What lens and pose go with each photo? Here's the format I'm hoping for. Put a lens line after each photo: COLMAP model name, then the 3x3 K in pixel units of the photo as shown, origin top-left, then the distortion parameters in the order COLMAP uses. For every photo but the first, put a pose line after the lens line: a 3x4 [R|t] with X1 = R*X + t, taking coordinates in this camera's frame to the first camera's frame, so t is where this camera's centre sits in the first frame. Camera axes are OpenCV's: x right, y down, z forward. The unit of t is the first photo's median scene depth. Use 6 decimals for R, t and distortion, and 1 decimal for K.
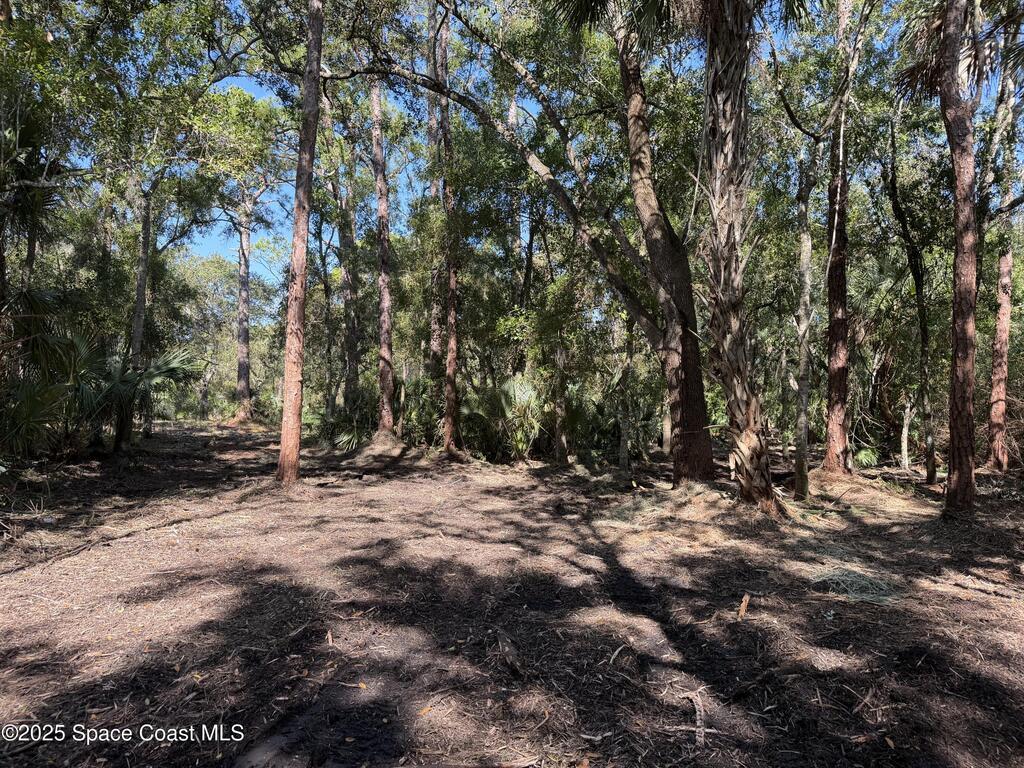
lens RADIAL K [[653.2, 0, 512.0], [0, 653.2, 384.0], [0, 0, 1]] dist [0.007093, 0.000543]
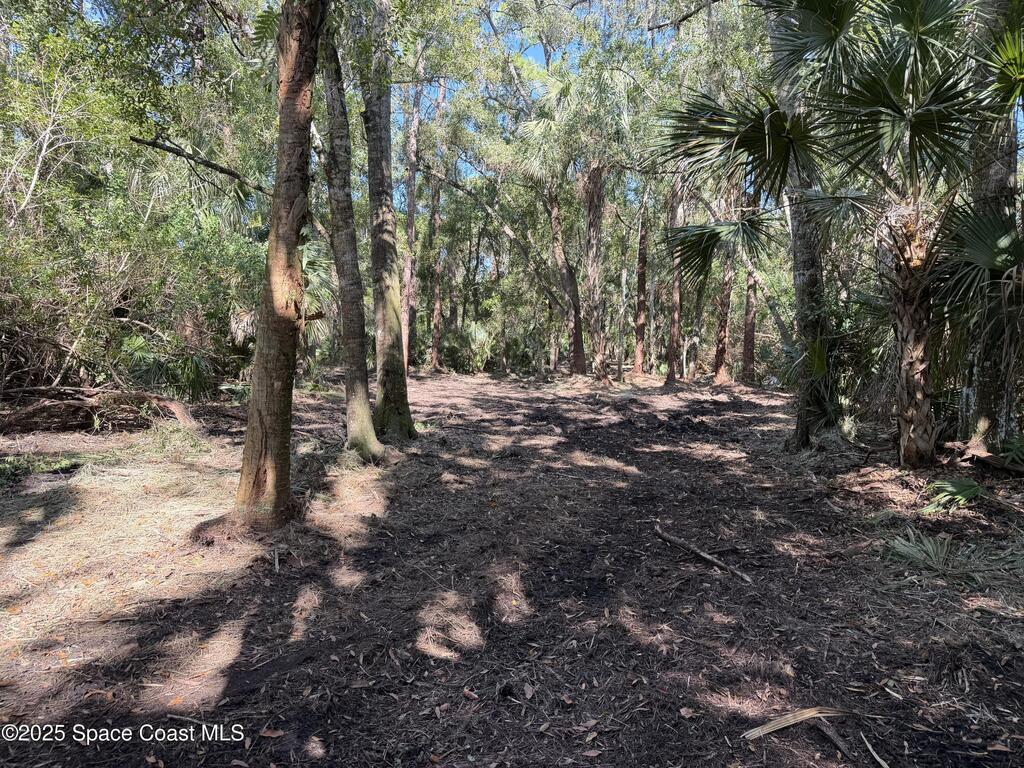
lens RADIAL K [[653.2, 0, 512.0], [0, 653.2, 384.0], [0, 0, 1]] dist [0.007093, 0.000543]
pose [[0.978640, -0.019520, 0.204653, -0.453132], [-0.003268, 0.993879, 0.110426, -0.082390], [-0.205556, -0.108737, 0.972586, -1.298180]]
